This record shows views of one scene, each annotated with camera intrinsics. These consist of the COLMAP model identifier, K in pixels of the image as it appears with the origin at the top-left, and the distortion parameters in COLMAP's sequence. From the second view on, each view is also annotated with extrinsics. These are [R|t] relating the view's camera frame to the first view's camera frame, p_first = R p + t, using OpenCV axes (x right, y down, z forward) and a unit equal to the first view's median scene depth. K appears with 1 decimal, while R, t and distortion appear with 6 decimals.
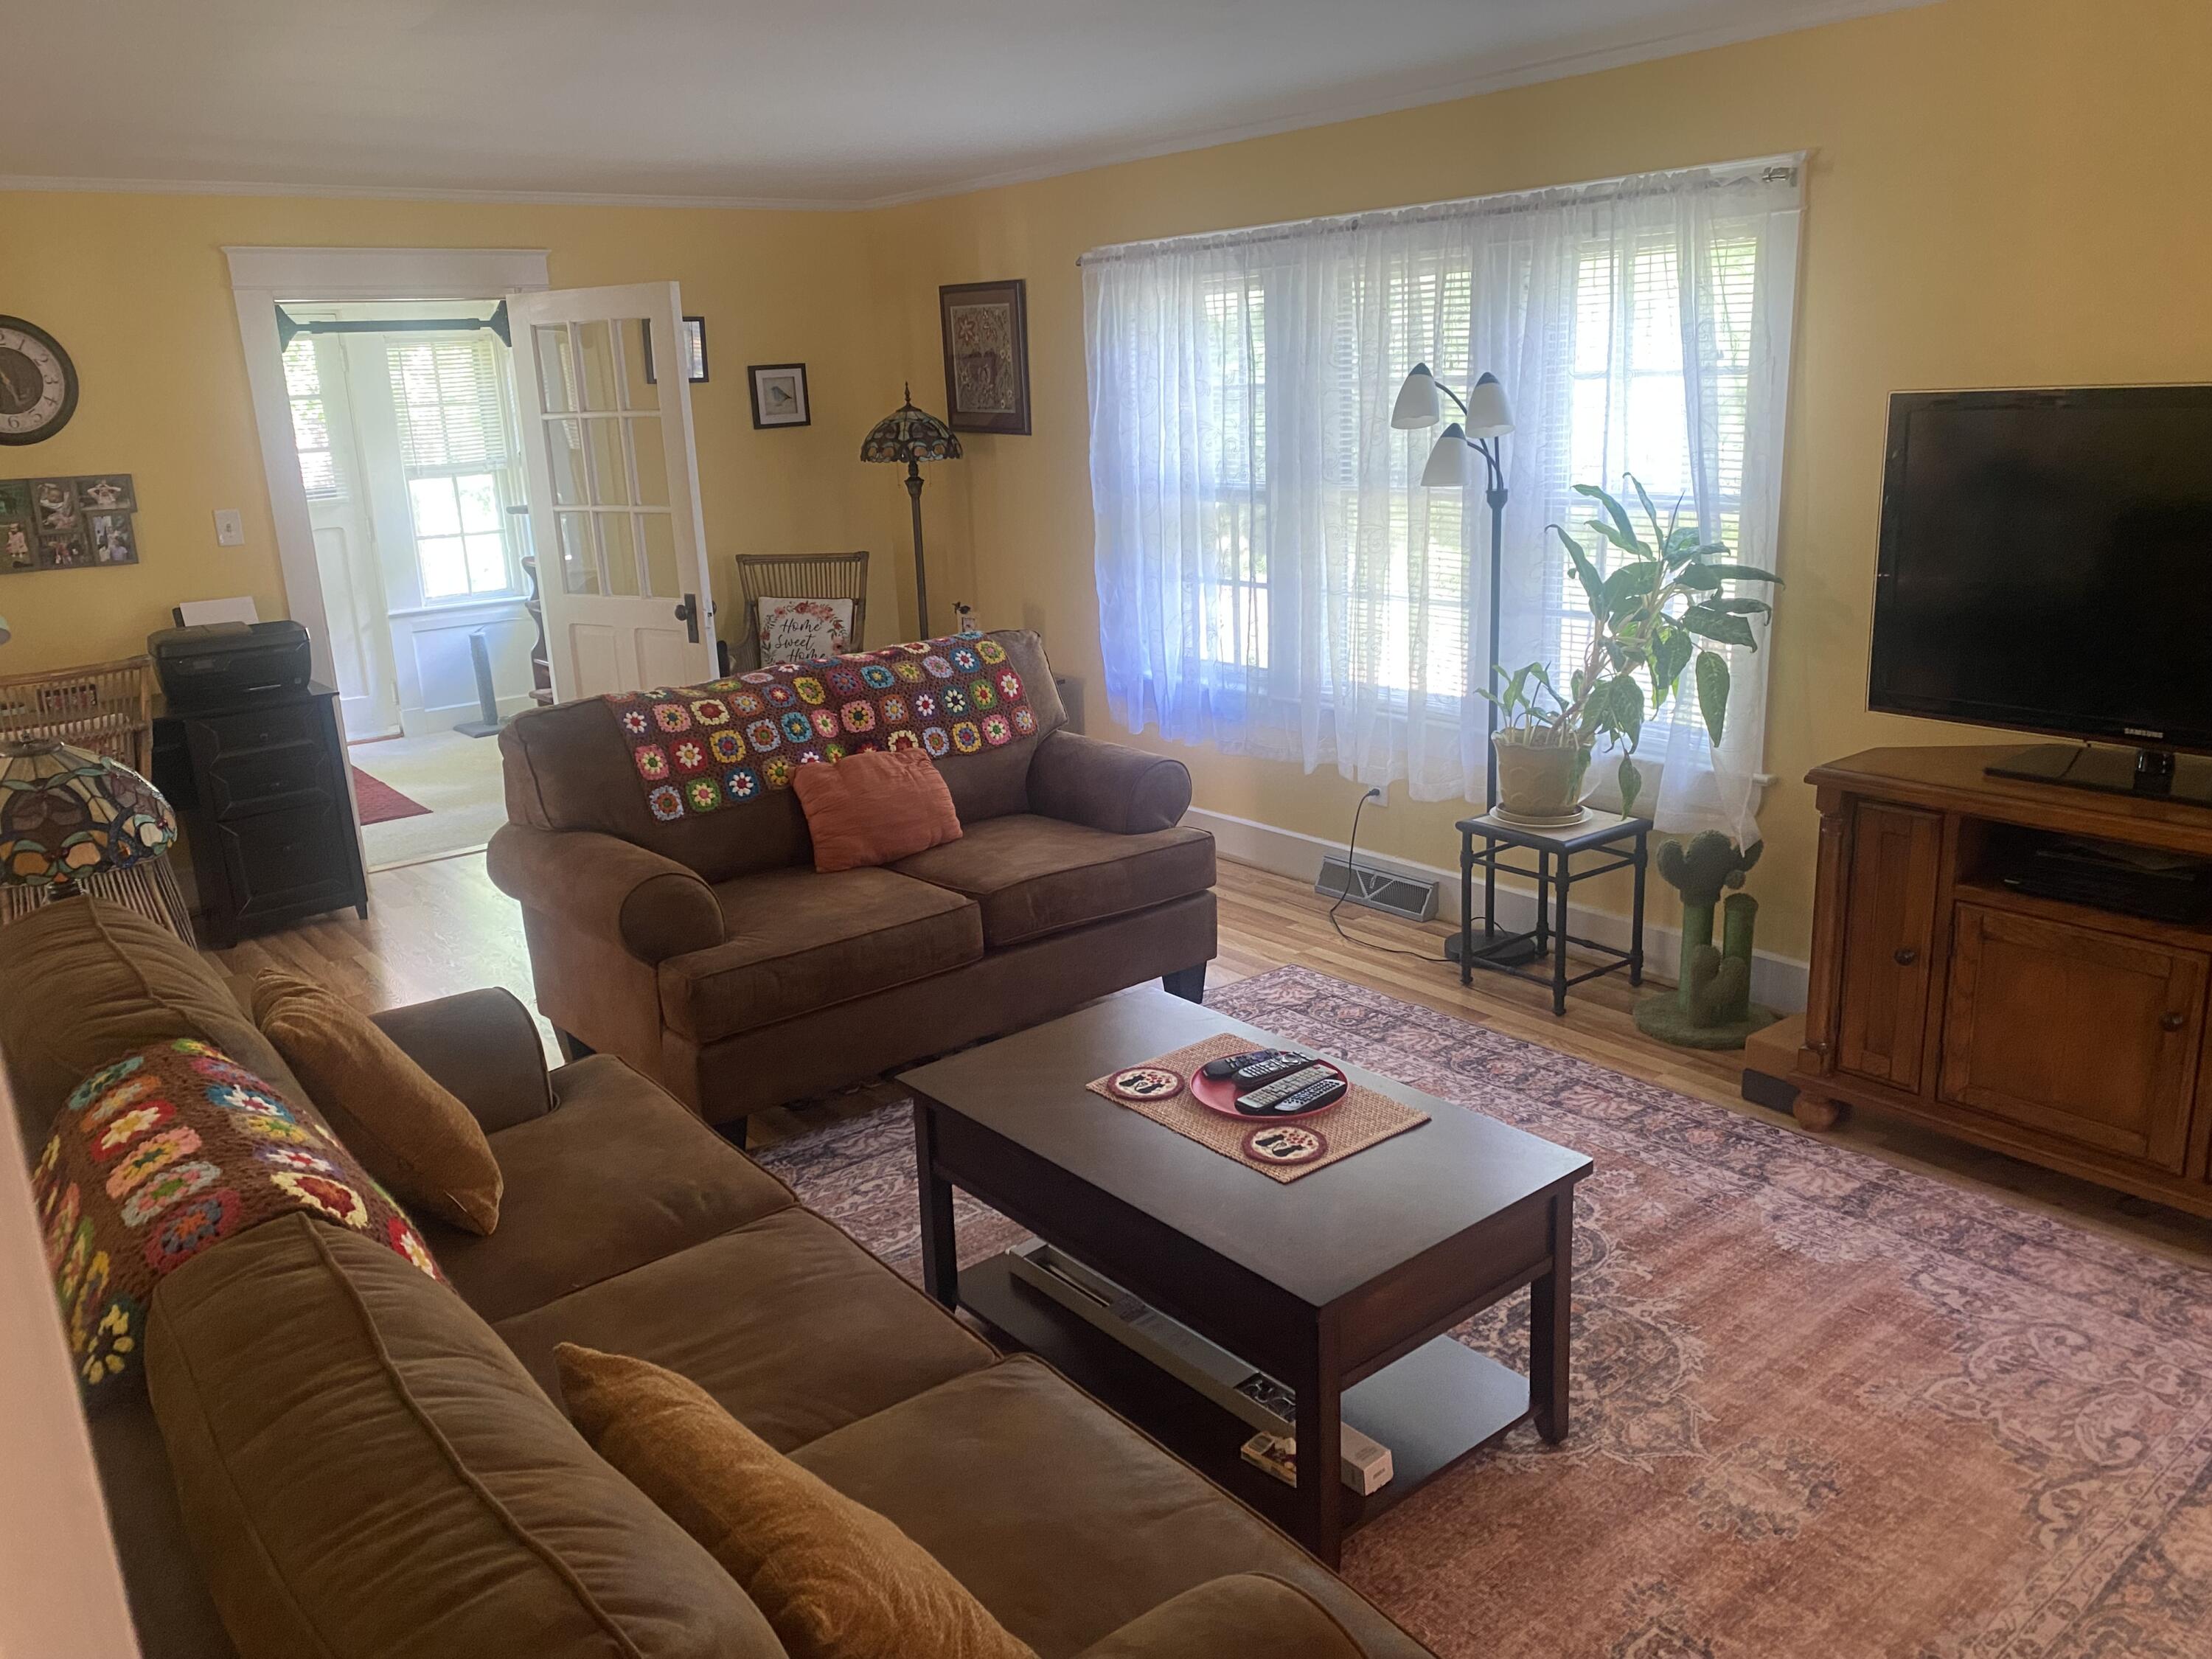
lens RADIAL K [[1692.0, 0, 1097.7], [0, 1692.0, 838.0], [0, 0, 1]] dist [0.043826, -0.048757]
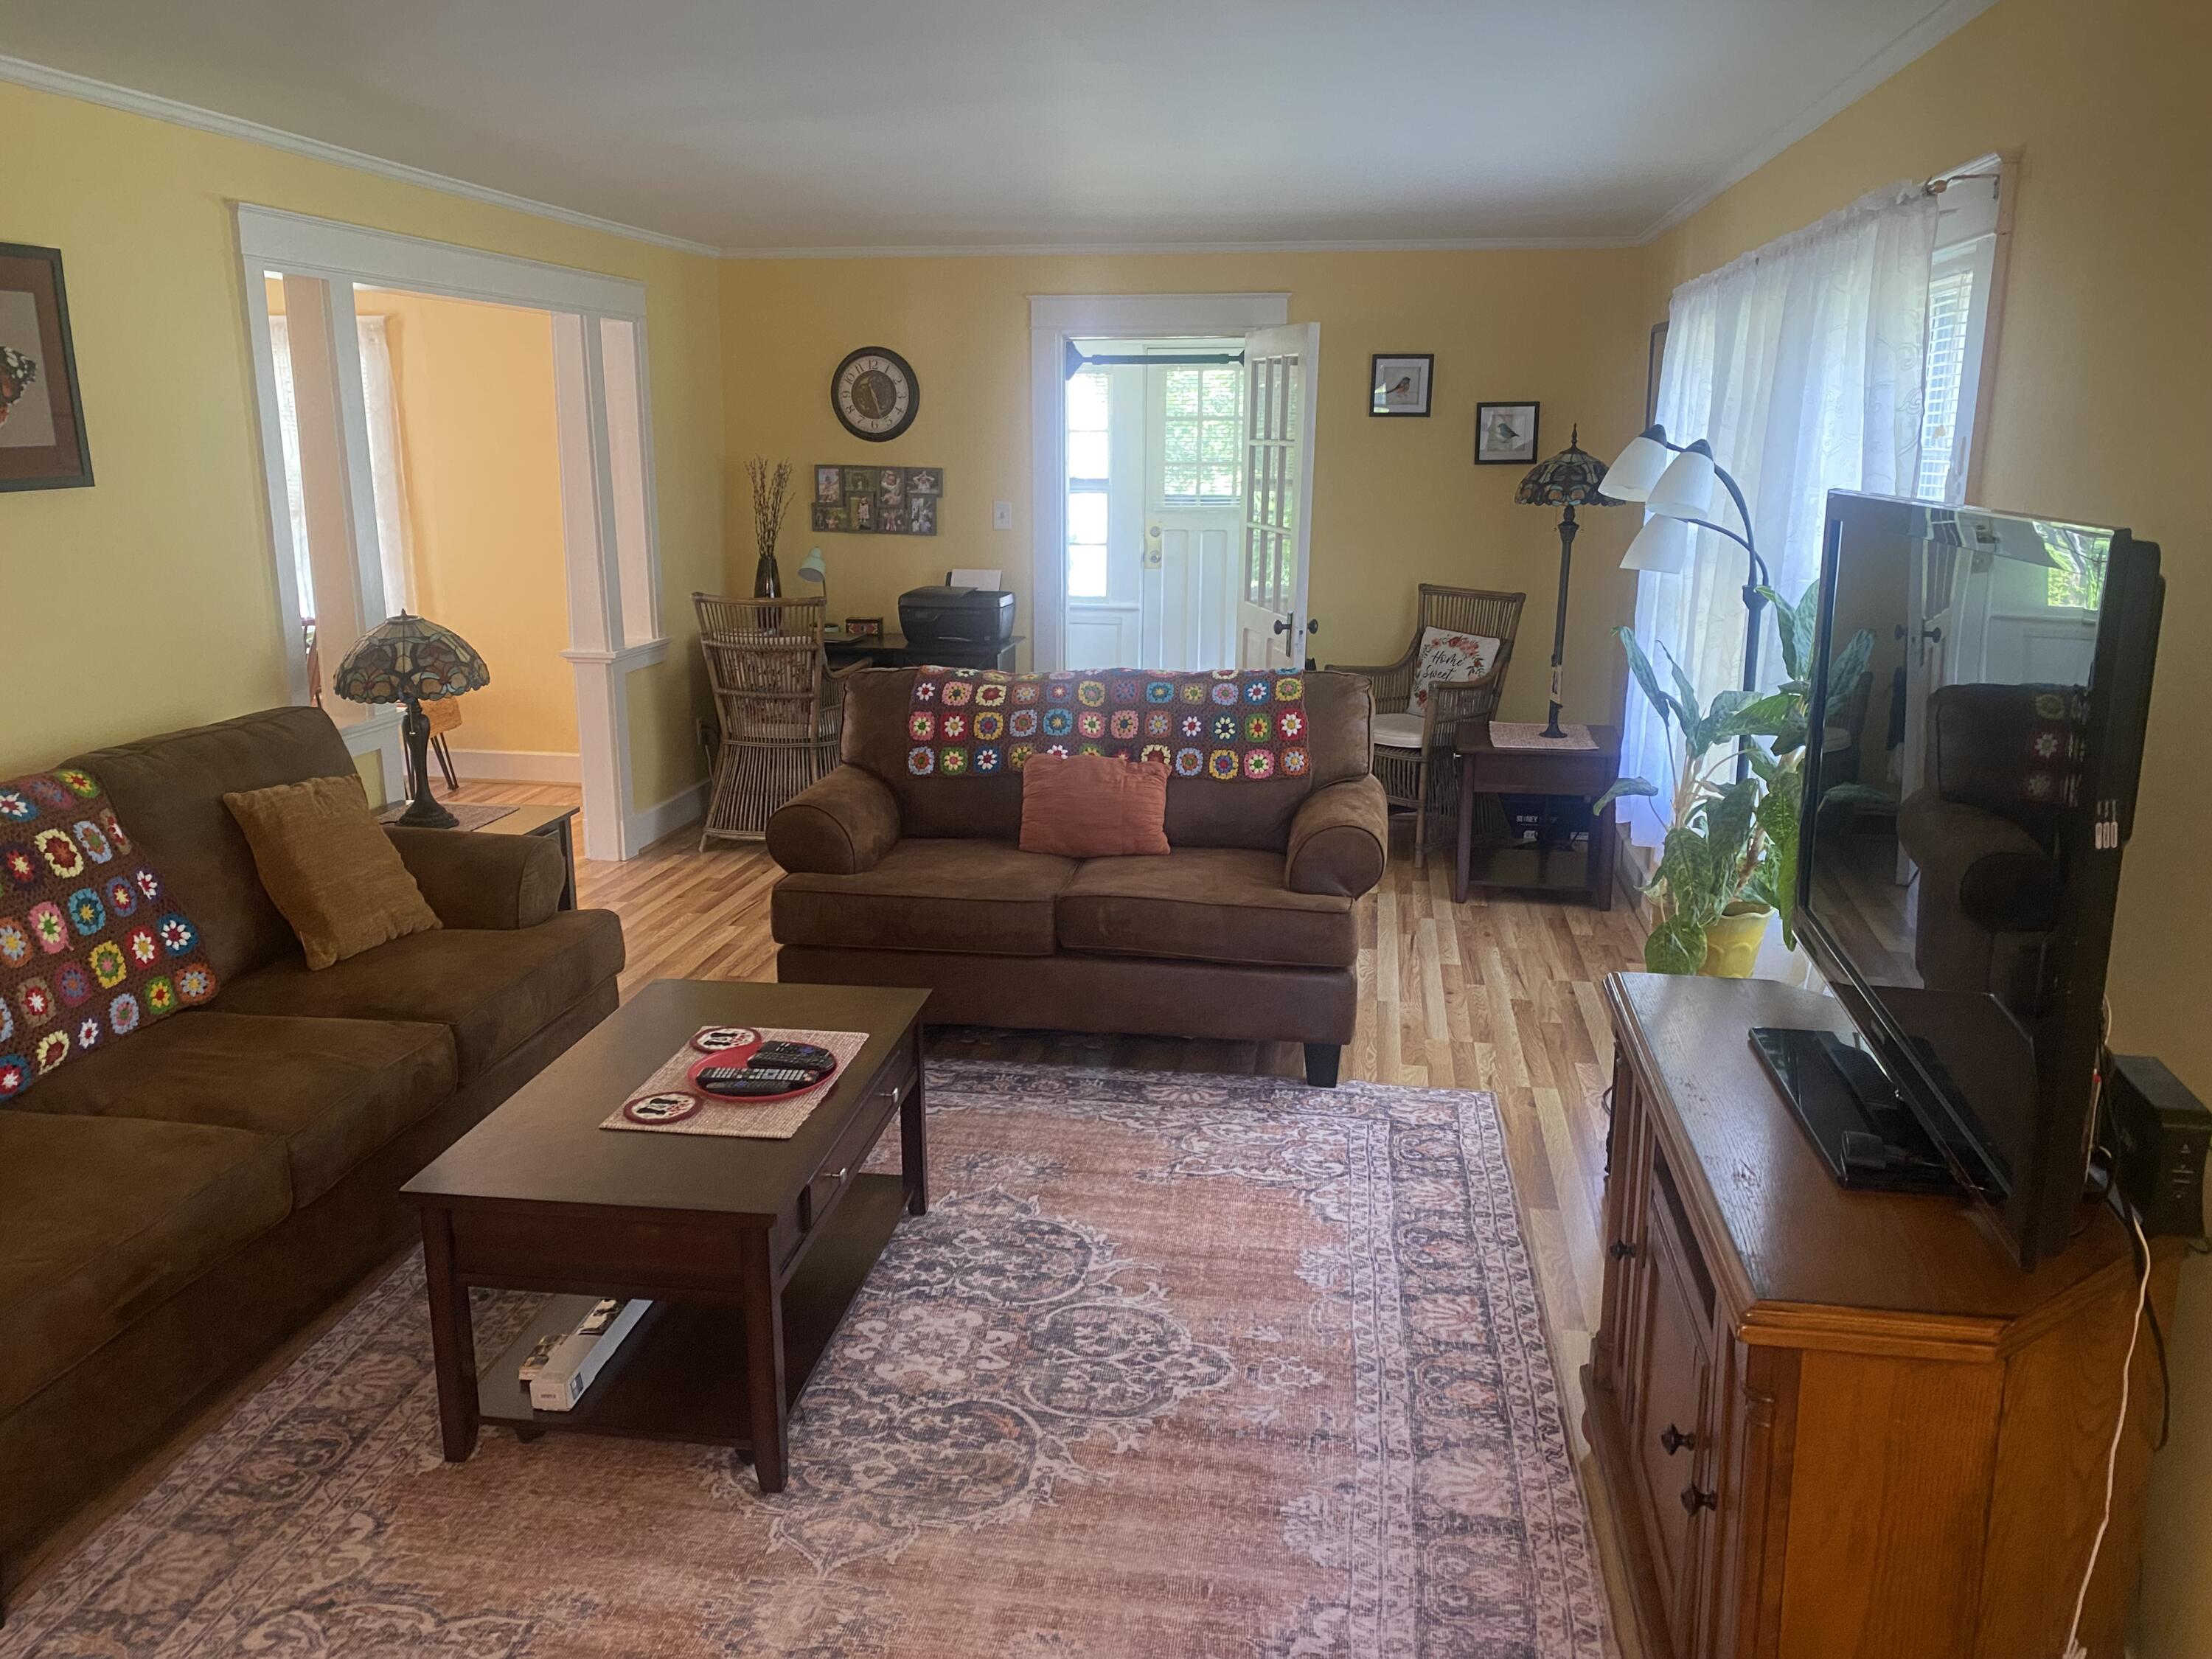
lens RADIAL K [[1692.0, 0, 1084.5], [0, 1692.0, 816.1], [0, 0, 1]] dist [0.043826, -0.048757]
pose [[0.669847, 0.207751, -0.712843, 0.605073], [-0.227230, 0.971353, 0.069567, -0.082064], [0.706875, 0.115380, 0.697865, 0.233590]]
